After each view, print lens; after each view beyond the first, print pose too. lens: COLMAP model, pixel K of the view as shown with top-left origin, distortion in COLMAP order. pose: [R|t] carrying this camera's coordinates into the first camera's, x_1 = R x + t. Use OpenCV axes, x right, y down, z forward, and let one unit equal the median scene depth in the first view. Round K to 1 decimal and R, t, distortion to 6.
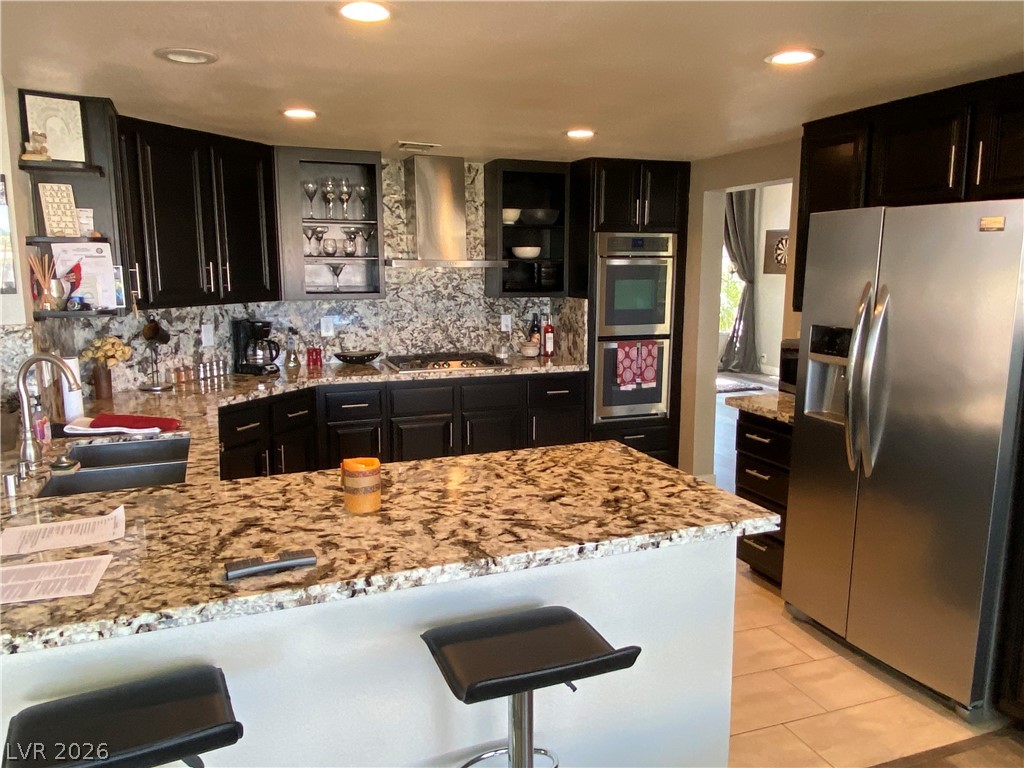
lens RADIAL K [[758.0, 0, 512.1], [0, 758.0, 378.8], [0, 0, 1]] dist [0.092181, -0.114842]
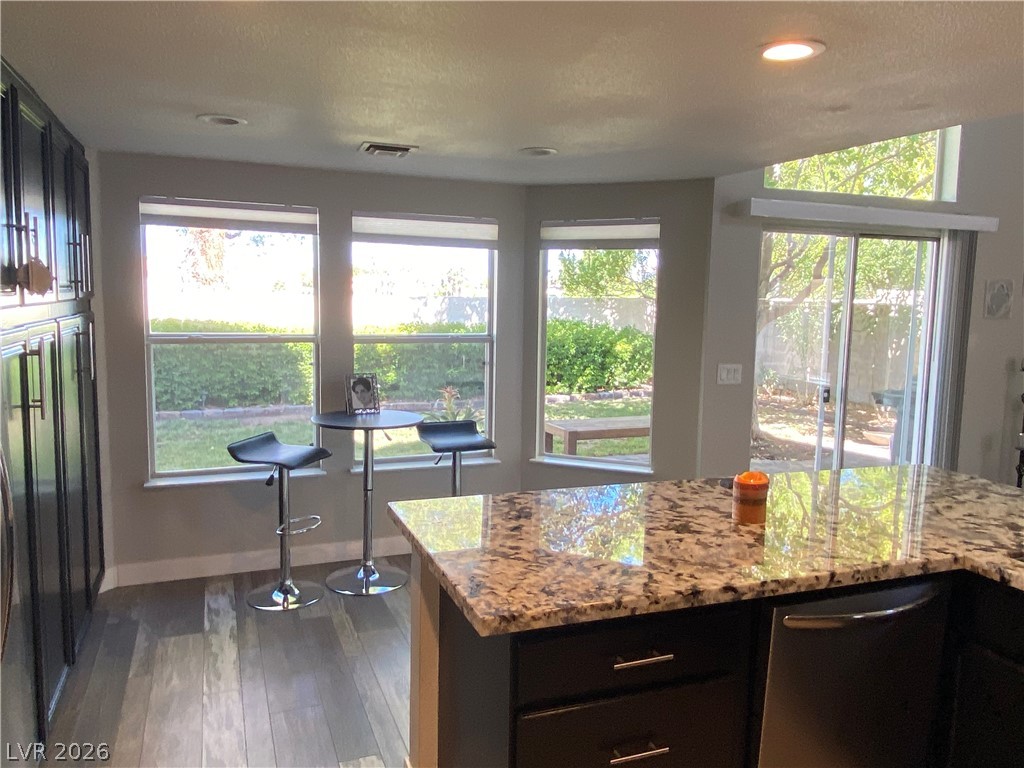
lens RADIAL K [[758.0, 0, 514.4], [0, 758.0, 382.4], [0, 0, 1]] dist [0.092181, -0.114842]
pose [[-0.999725, -0.019092, -0.013639, 0.110433], [-0.022052, 0.963101, 0.268236, -0.210329], [0.008014, 0.268462, -0.963257, 1.350369]]
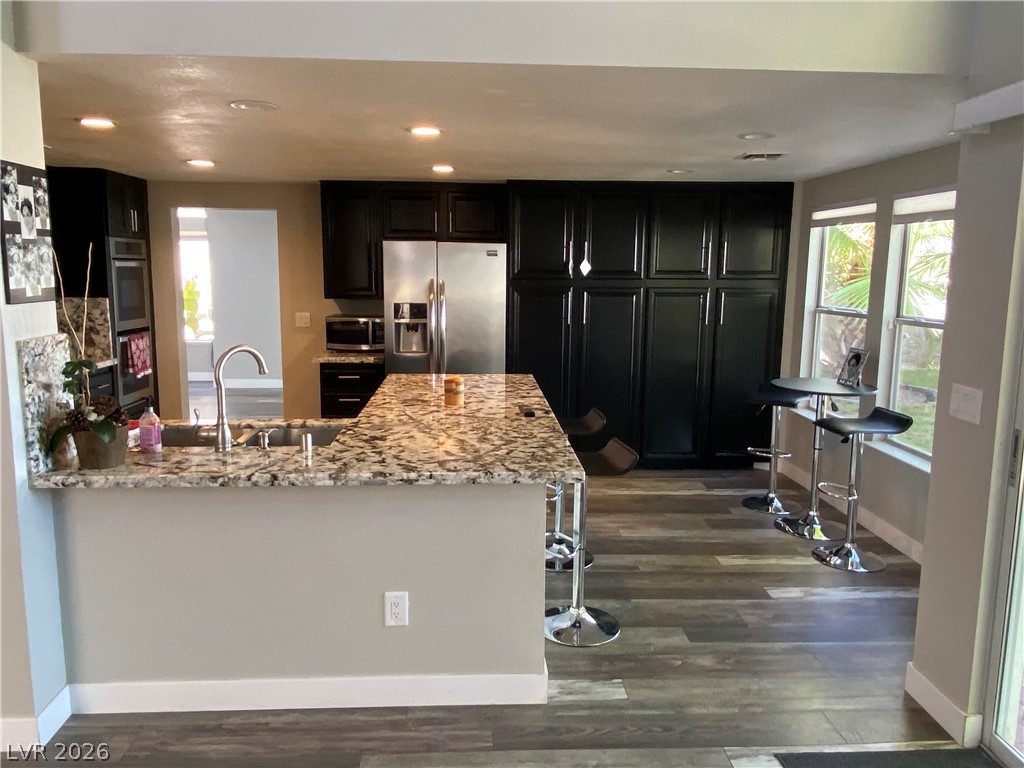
lens RADIAL K [[758.0, 0, 513.2], [0, 758.0, 381.5], [0, 0, 1]] dist [0.092181, -0.114842]
pose [[0.304748, -0.138253, 0.942345, -1.242097], [0.136604, 0.985524, 0.100411, -0.030411], [-0.942586, 0.098129, 0.319222, 0.187810]]
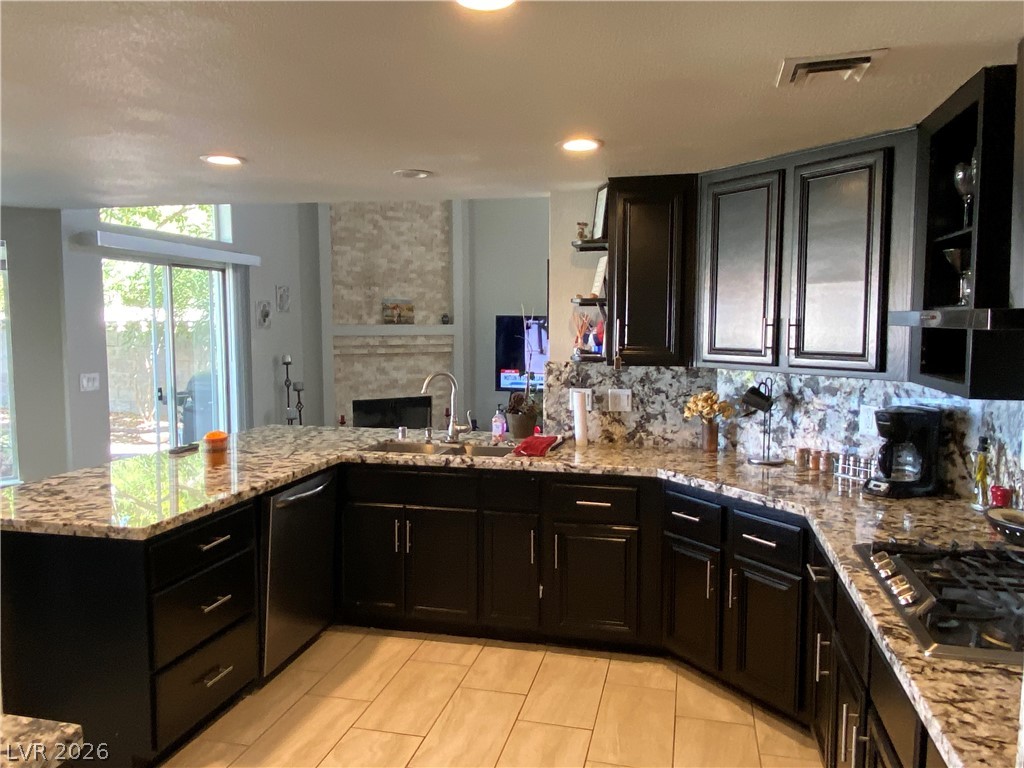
lens RADIAL K [[758.0, 0, 514.0], [0, 758.0, 383.7], [0, 0, 1]] dist [0.092181, -0.114842]
pose [[-0.555795, 0.070256, -0.828345, 0.538092], [-0.129130, 0.977032, 0.169509, -0.241886], [0.821229, 0.201176, -0.533958, 1.588636]]
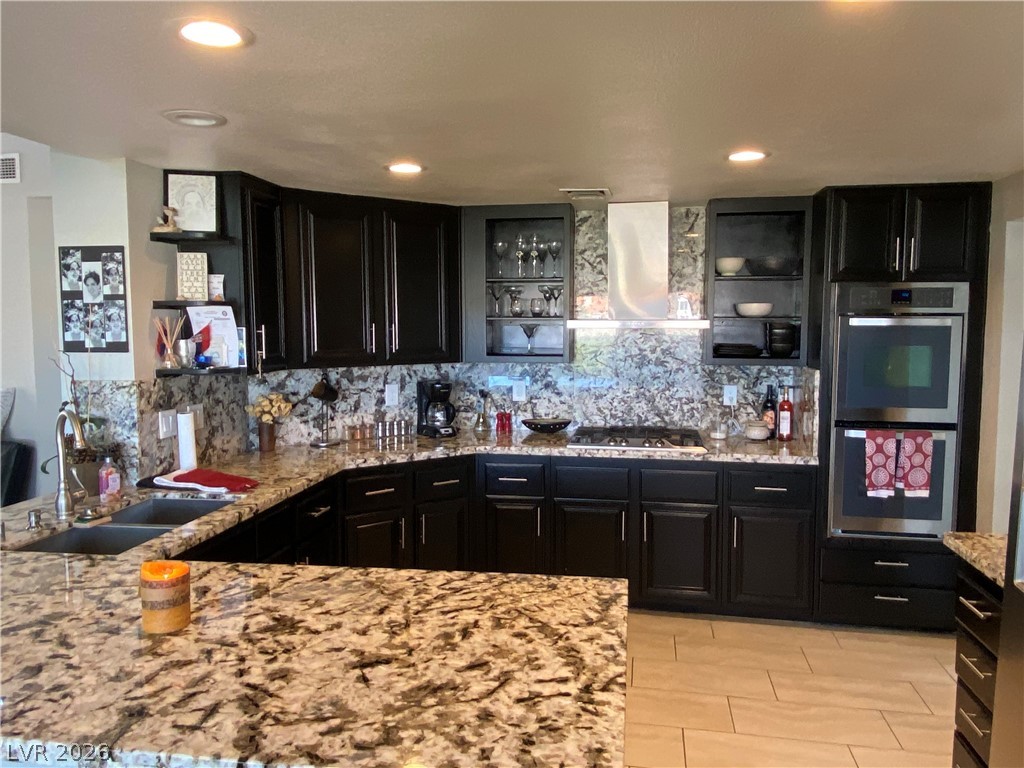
lens RADIAL K [[758.0, 0, 511.5], [0, 758.0, 378.2], [0, 0, 1]] dist [0.092181, -0.114842]
pose [[0.864184, 0.037654, -0.501766, 0.349358], [-0.075853, 0.995549, -0.055932, -0.049523], [0.497426, 0.086396, 0.863193, 0.302410]]
